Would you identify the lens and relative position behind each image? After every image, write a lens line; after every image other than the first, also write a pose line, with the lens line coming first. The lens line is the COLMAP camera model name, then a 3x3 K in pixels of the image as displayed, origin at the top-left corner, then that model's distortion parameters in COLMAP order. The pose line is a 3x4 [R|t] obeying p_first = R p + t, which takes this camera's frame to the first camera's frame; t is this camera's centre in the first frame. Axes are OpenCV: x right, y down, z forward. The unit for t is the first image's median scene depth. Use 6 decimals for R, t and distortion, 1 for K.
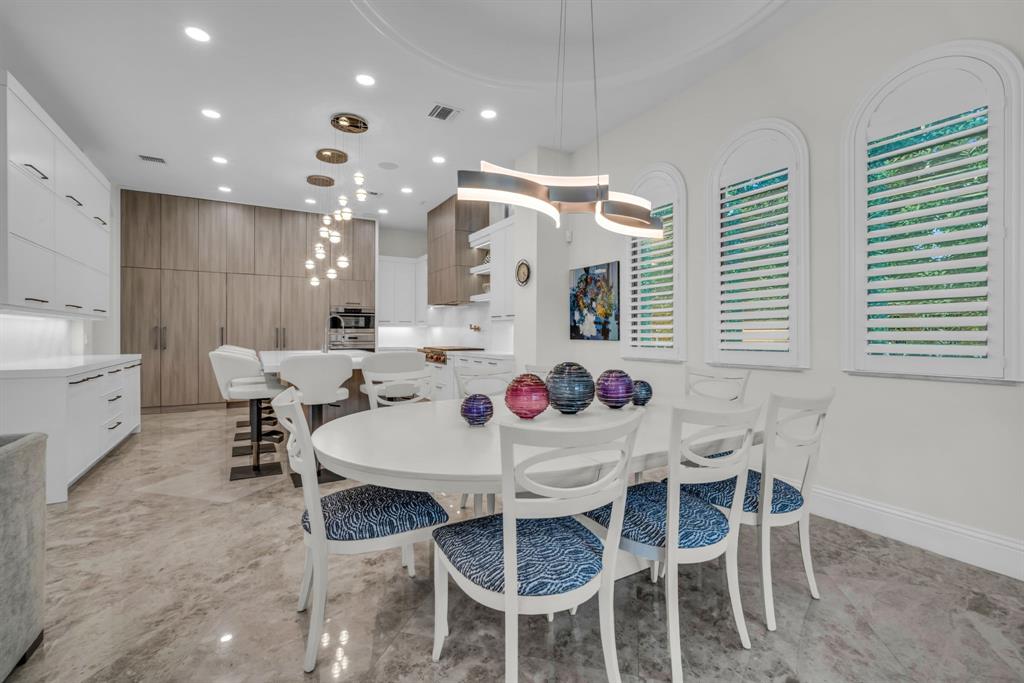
lens RADIAL K [[450.7, 0, 514.6], [0, 450.7, 332.7], [0, 0, 1]] dist [-0.001202, 0.000023]
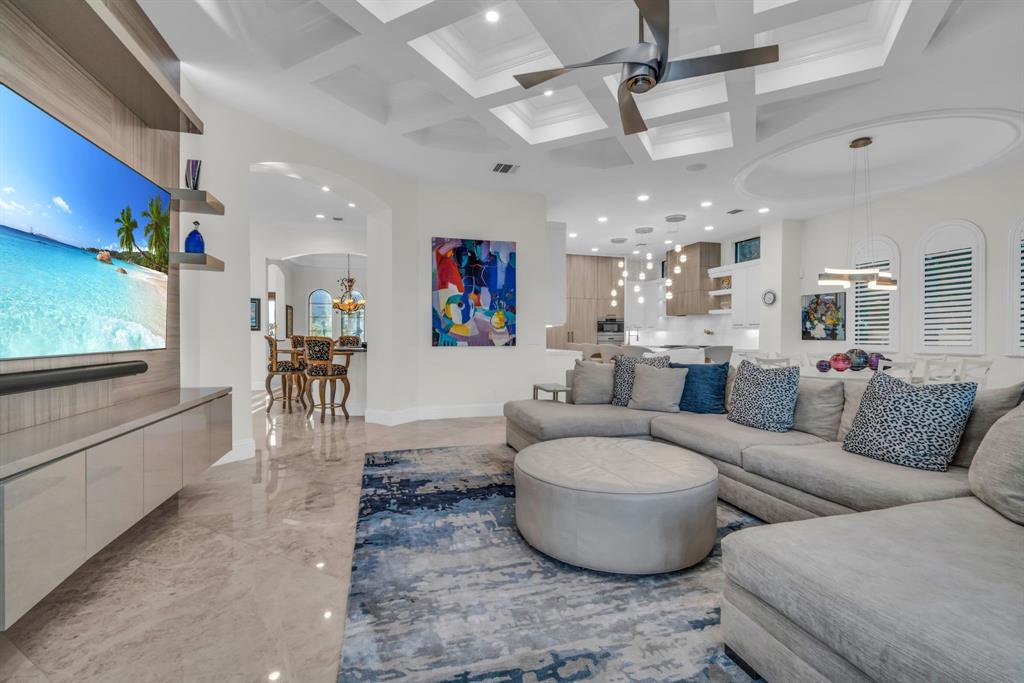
lens RADIAL K [[448.3, 0, 512.2], [0, 448.3, 334.6], [0, 0, 1]] dist [-0.001155, -0.000304]
pose [[0.967399, 0.005547, -0.253197, -0.465477], [-0.006289, 0.999978, -0.002121, 0.006303], [0.253180, 0.003644, 0.967412, -0.778115]]
